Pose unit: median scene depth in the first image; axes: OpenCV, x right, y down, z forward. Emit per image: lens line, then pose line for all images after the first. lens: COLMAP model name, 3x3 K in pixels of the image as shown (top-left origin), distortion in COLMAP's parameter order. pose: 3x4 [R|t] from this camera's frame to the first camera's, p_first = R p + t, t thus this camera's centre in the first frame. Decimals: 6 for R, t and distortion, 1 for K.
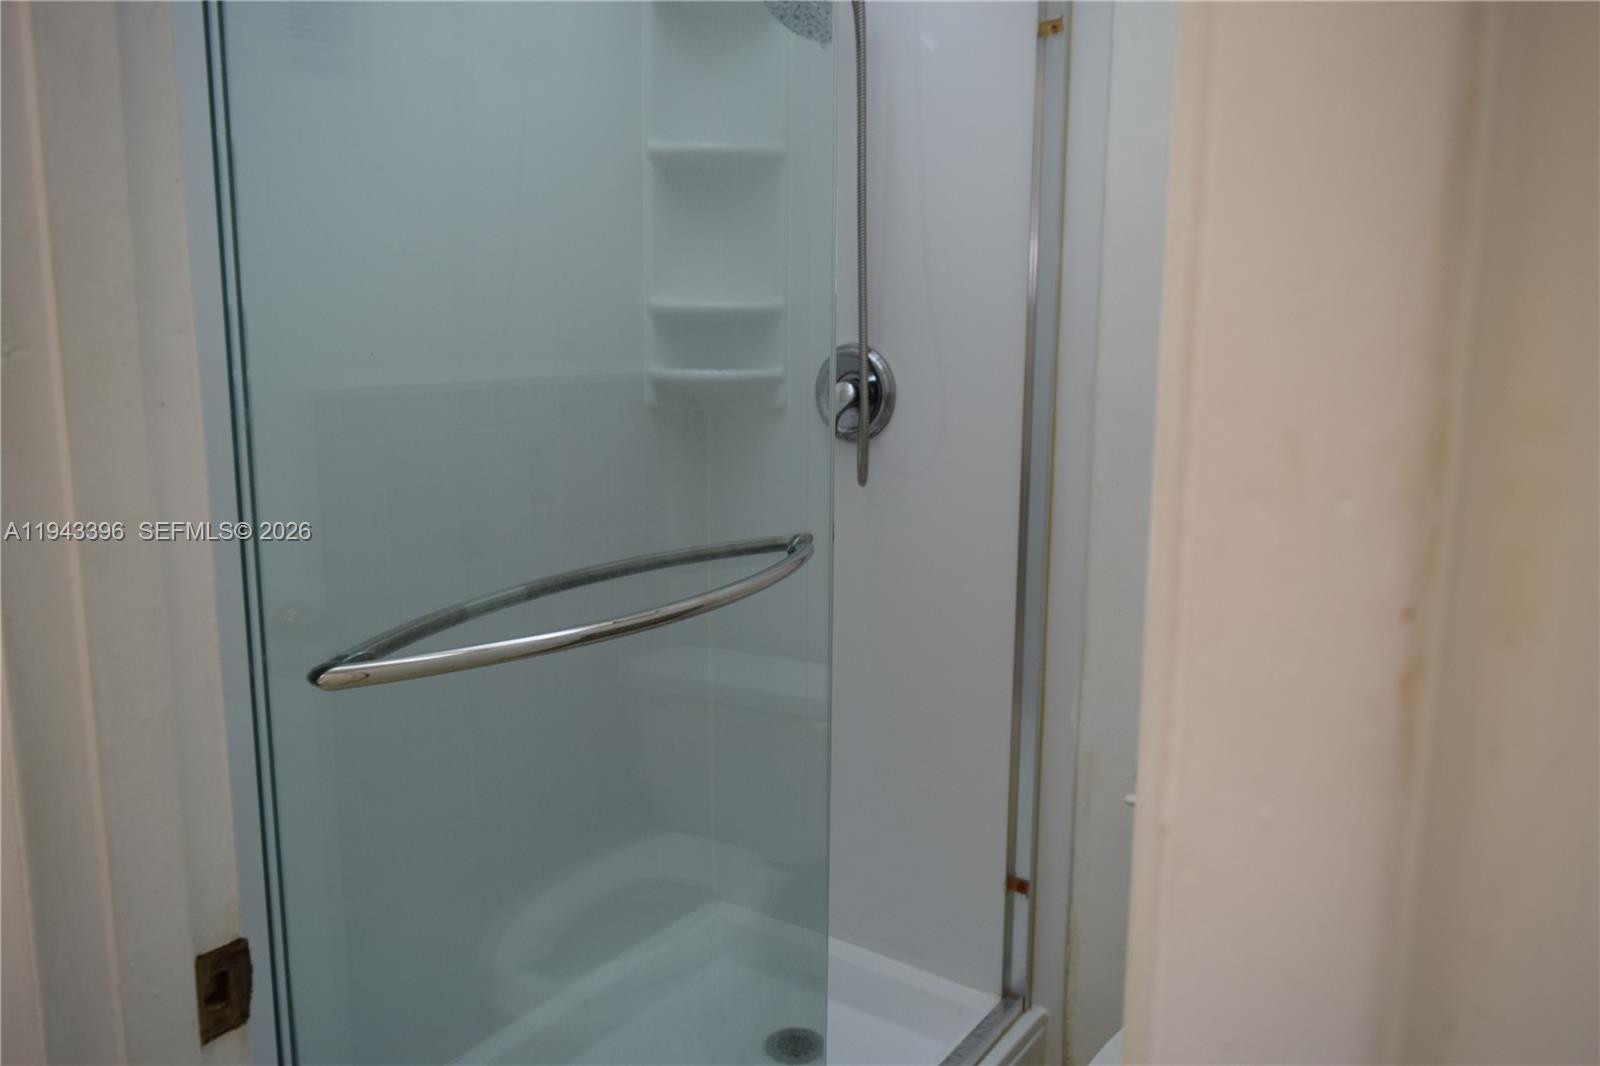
lens RADIAL K [[1232.1, 0, 796.5], [0, 1232.1, 522.4], [0, 0, 1]] dist [-0.015047, 0.005209]
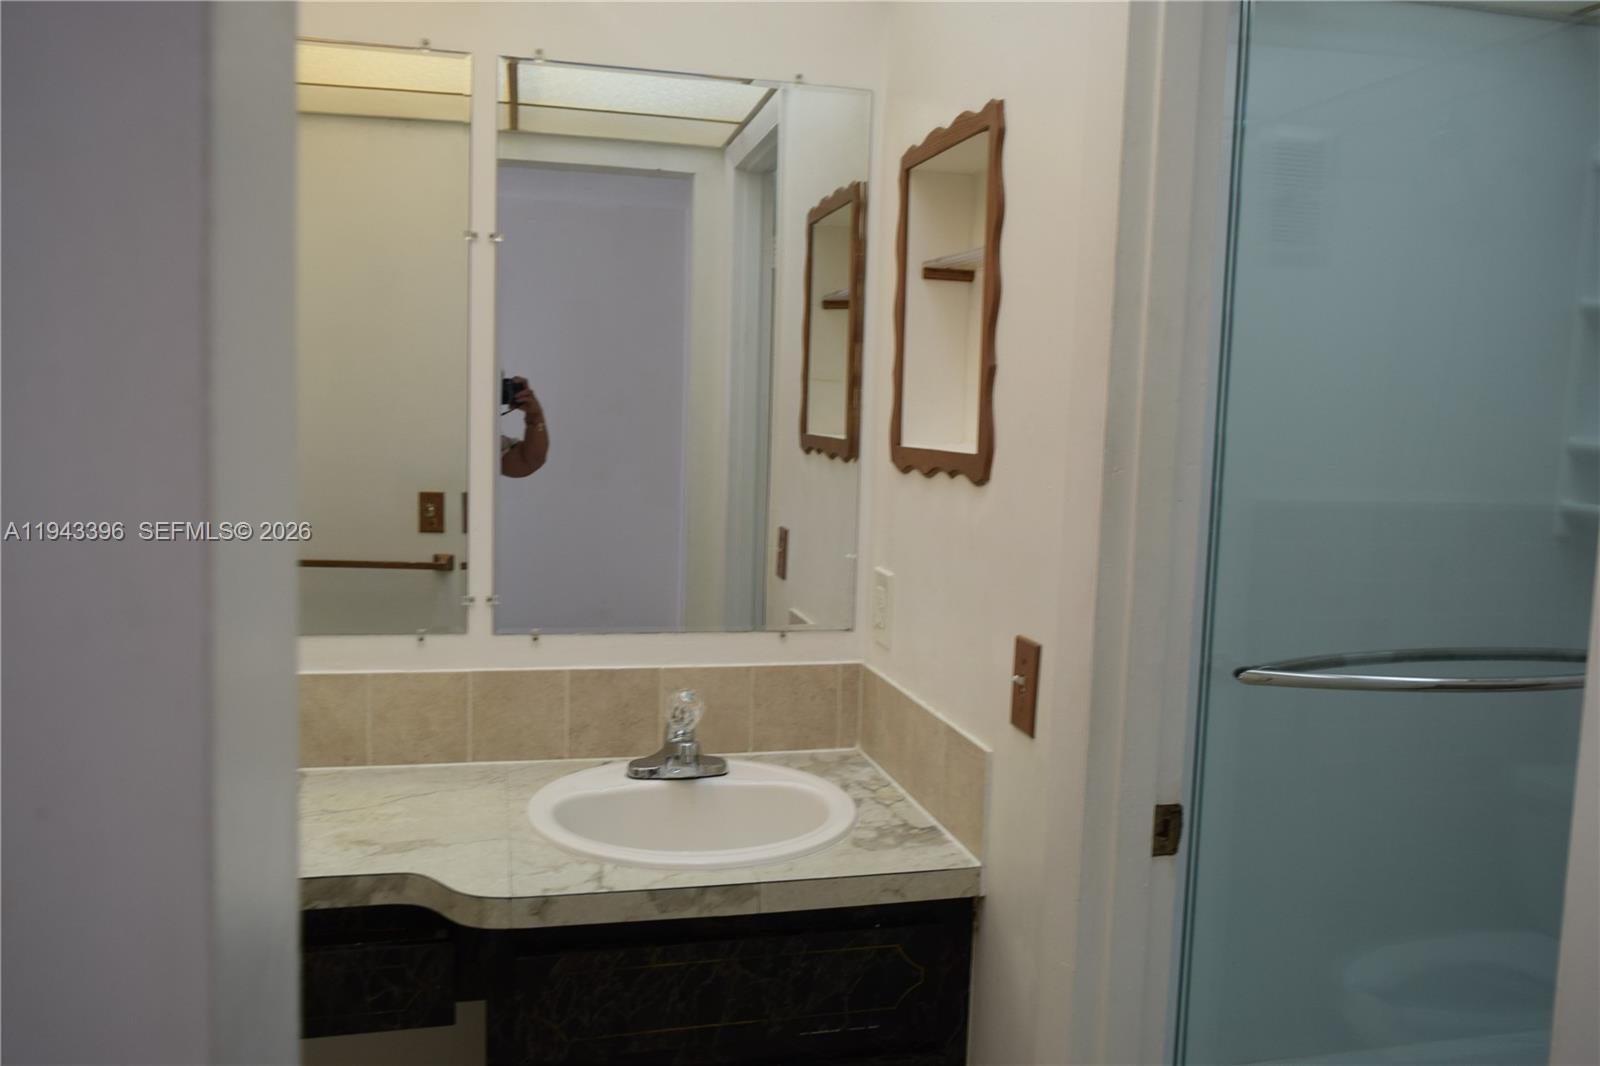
lens RADIAL K [[1232.1, 0, 796.5], [0, 1232.1, 522.4], [0, 0, 1]] dist [-0.015047, 0.005209]
pose [[0.743380, 0.071467, -0.665040, 0.282303], [-0.133019, 0.990211, -0.042278, 0.083892], [0.655509, 0.119891, 0.745610, -0.720855]]
